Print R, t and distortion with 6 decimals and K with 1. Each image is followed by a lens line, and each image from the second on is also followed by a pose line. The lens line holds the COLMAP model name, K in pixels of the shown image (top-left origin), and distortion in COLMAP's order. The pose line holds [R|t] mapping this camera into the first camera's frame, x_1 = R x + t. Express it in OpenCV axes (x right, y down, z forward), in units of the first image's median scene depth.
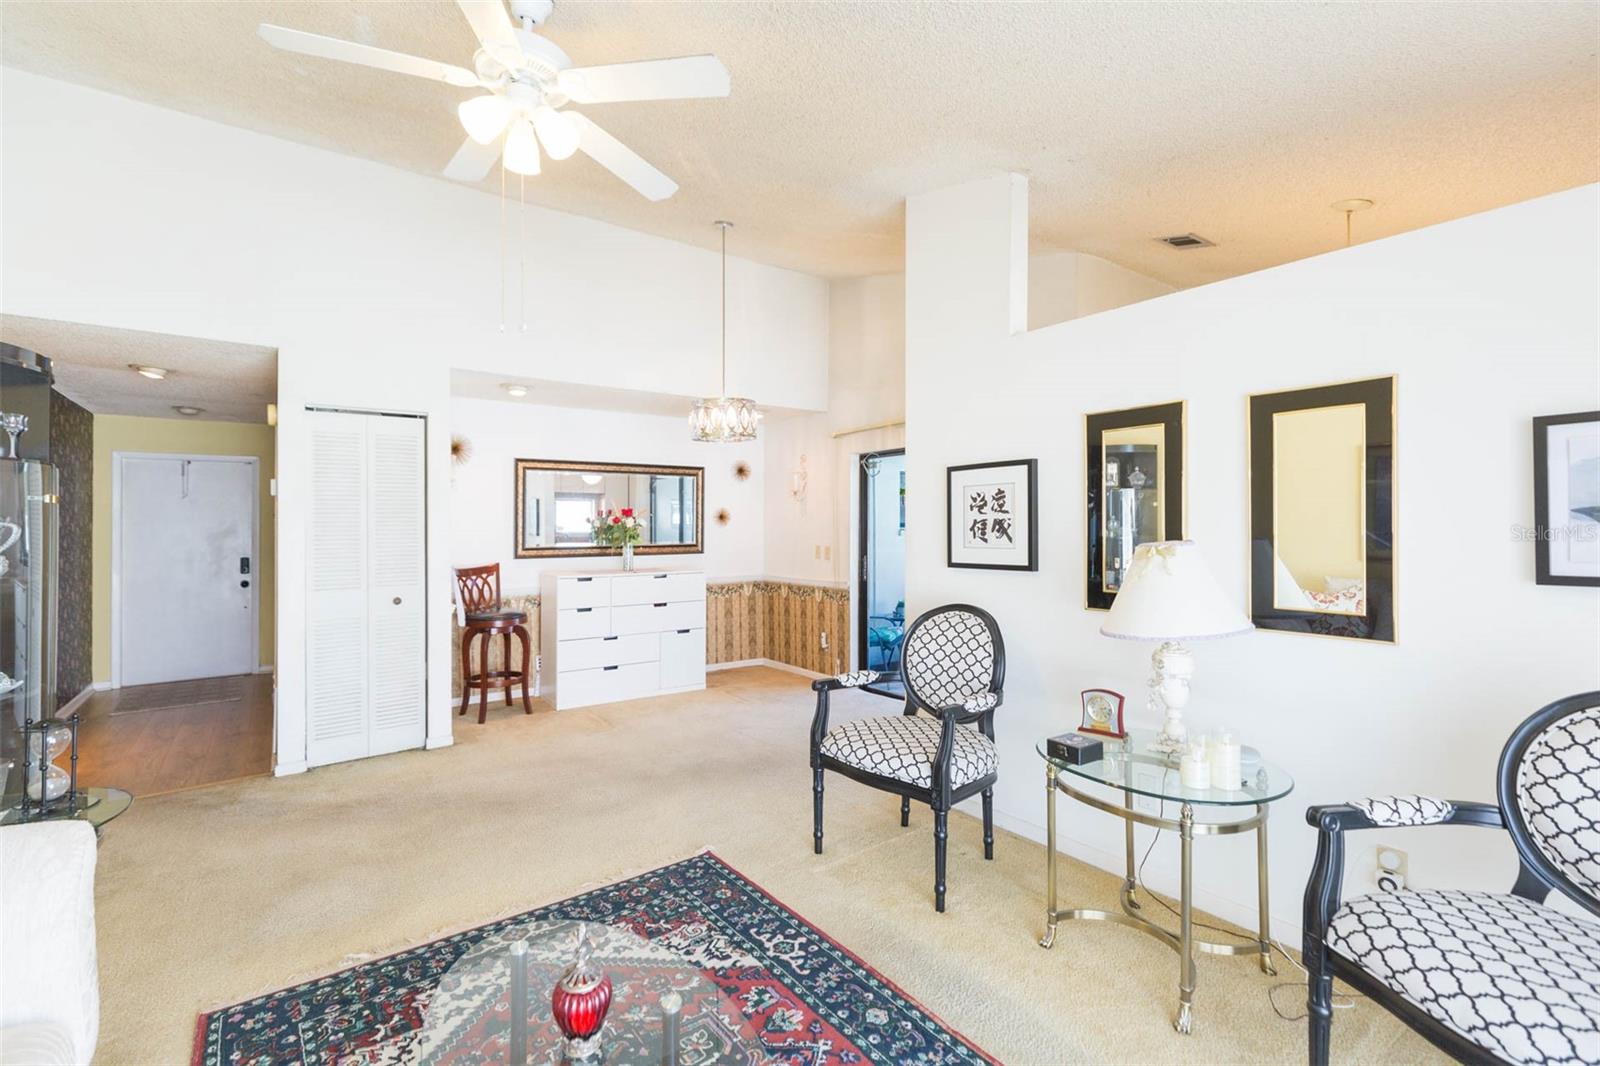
lens RADIAL K [[723.4, 0, 806.3], [0, 723.4, 517.1], [0, 0, 1]] dist [0.004395, 0.000546]
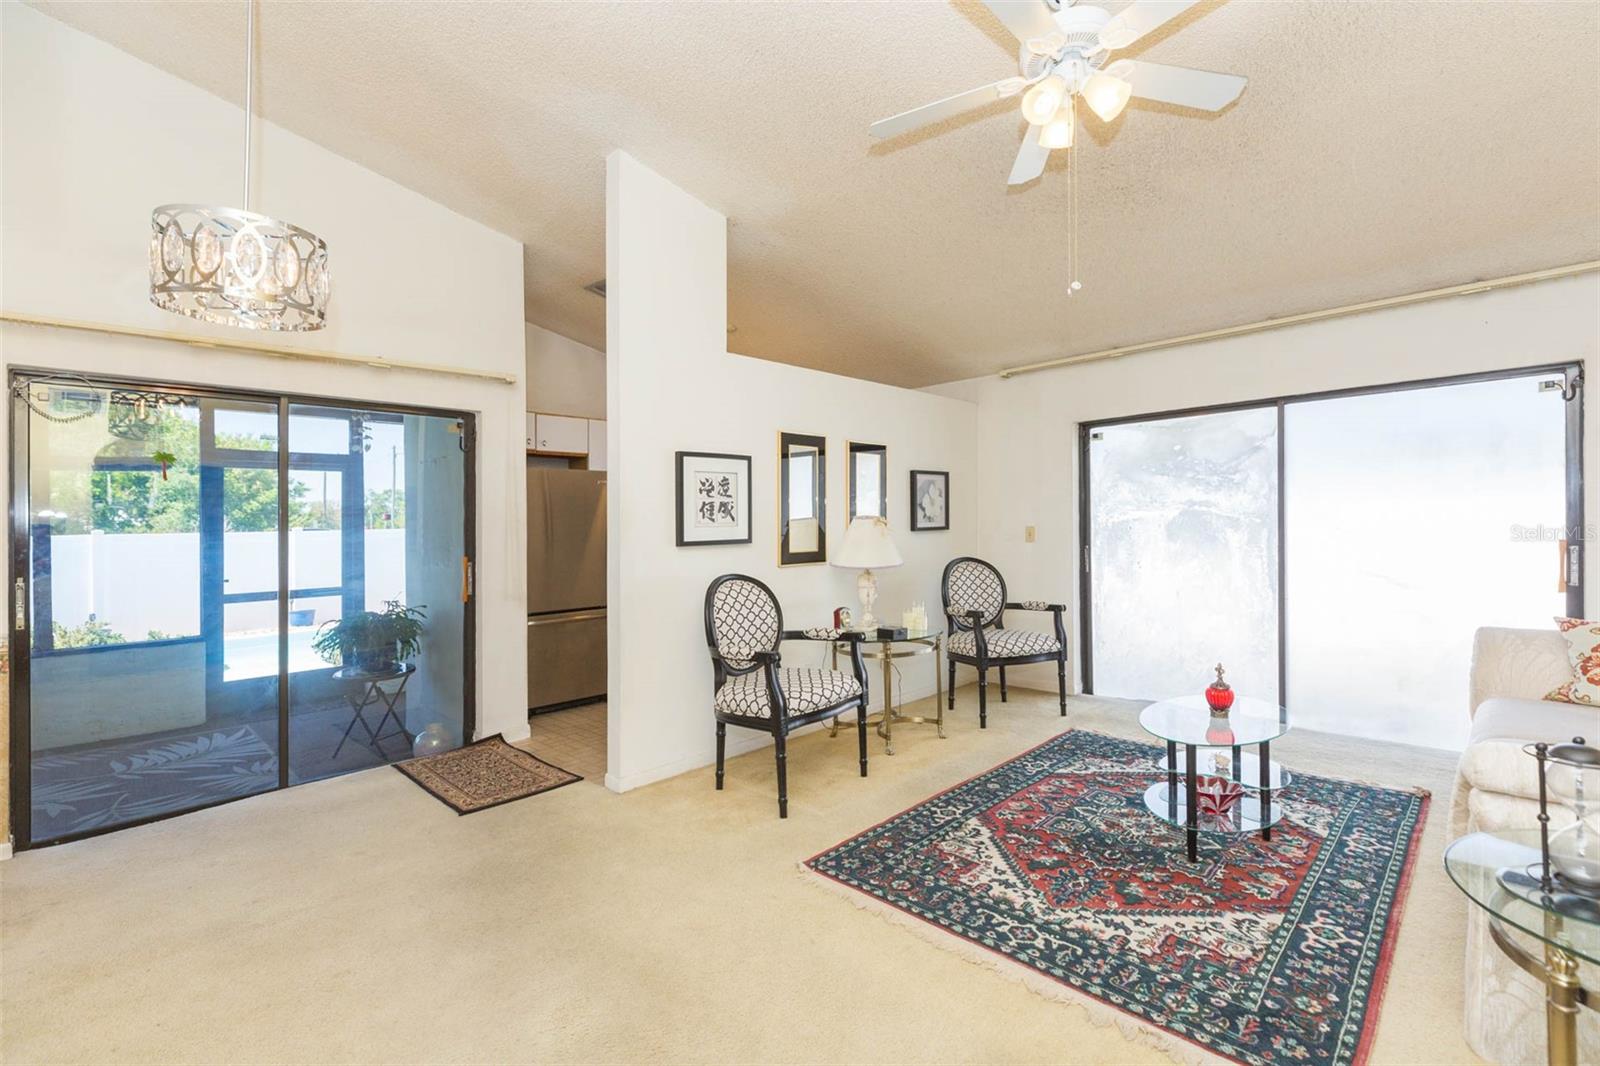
lens RADIAL K [[723.4, 0, 805.7], [0, 723.4, 532.1], [0, 0, 1]] dist [0.004395, 0.000546]
pose [[-0.156526, 0.001807, 0.987672, -1.331274], [0.011438, 0.999935, -0.000017, 0.076883], [-0.987608, 0.011294, -0.156537, 1.491290]]
